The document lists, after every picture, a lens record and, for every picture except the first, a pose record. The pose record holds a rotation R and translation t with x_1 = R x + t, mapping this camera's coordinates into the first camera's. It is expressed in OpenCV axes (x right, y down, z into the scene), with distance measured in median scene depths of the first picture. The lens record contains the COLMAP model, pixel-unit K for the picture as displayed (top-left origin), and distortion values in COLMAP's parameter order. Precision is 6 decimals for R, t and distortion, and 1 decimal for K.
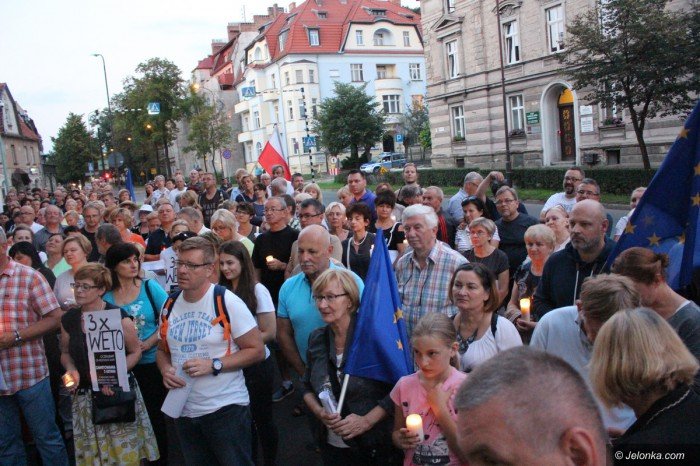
lens RADIAL K [[584.6, 0, 350.0], [0, 584.6, 233.0], [0, 0, 1]] dist [-0.152617, 0.136724]
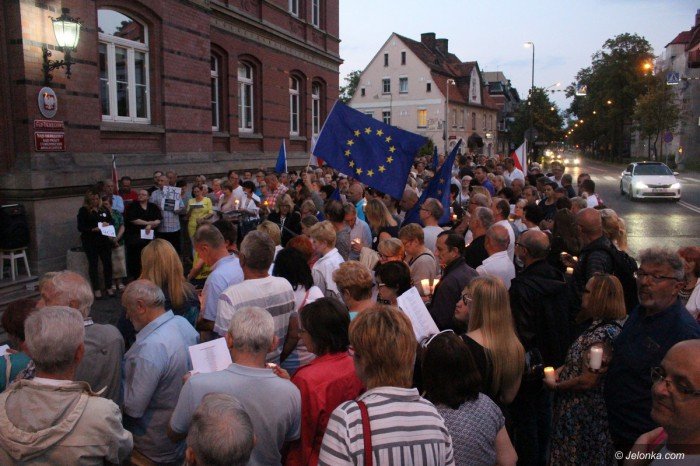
lens RADIAL K [[593.9, 0, 350.0], [0, 593.9, 233.0], [0, 0, 1]] dist [-0.161497, 0.144347]
pose [[0.697331, 0.184406, -0.692621, 0.110548], [-0.149382, 0.982508, 0.111190, -0.005553], [0.701010, 0.025929, 0.712680, -0.055173]]
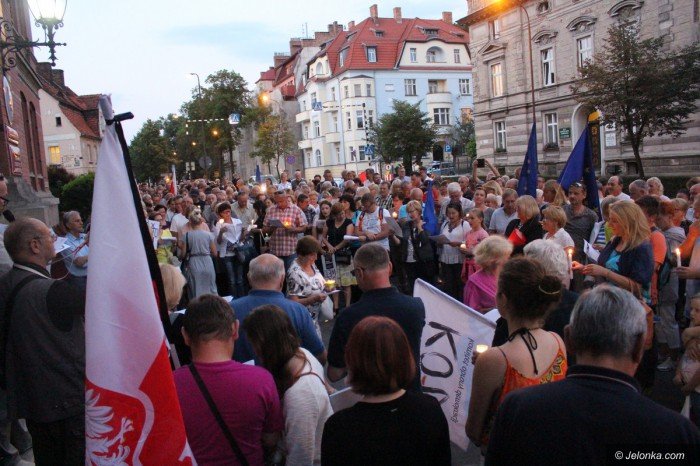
lens RADIAL K [[584.6, 0, 350.0], [0, 584.6, 233.0], [0, 0, 1]] dist [-0.152617, 0.136724]
pose [[0.996410, 0.027261, -0.080144, -0.007081], [-0.028325, 0.999525, -0.012177, 0.014128], [0.079774, 0.014404, 0.996709, -0.097118]]
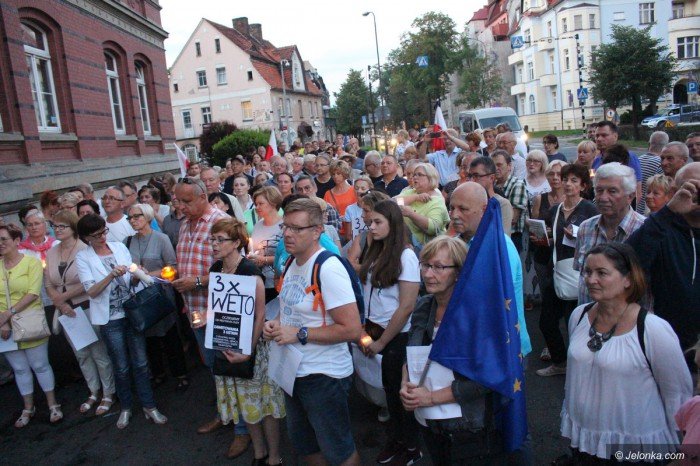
lens RADIAL K [[584.6, 0, 350.0], [0, 584.6, 233.0], [0, 0, 1]] dist [-0.152617, 0.136724]
pose [[0.894246, 0.072524, -0.441662, 0.010056], [-0.037260, 0.995422, 0.088014, -0.000963], [0.446023, -0.062249, 0.892854, 0.008220]]
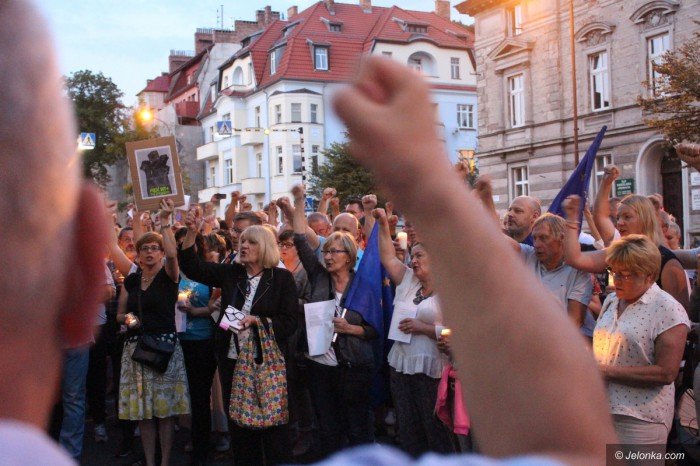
lens RADIAL K [[911.5, 0, 350.0], [0, 911.5, 233.0], [0, 0, 1]] dist [-0.067156, 0.093458]
pose [[0.997859, 0.063880, -0.014058, 0.000636], [-0.065214, 0.988213, -0.138500, 0.017692], [0.005045, 0.139120, 0.990263, -0.055611]]
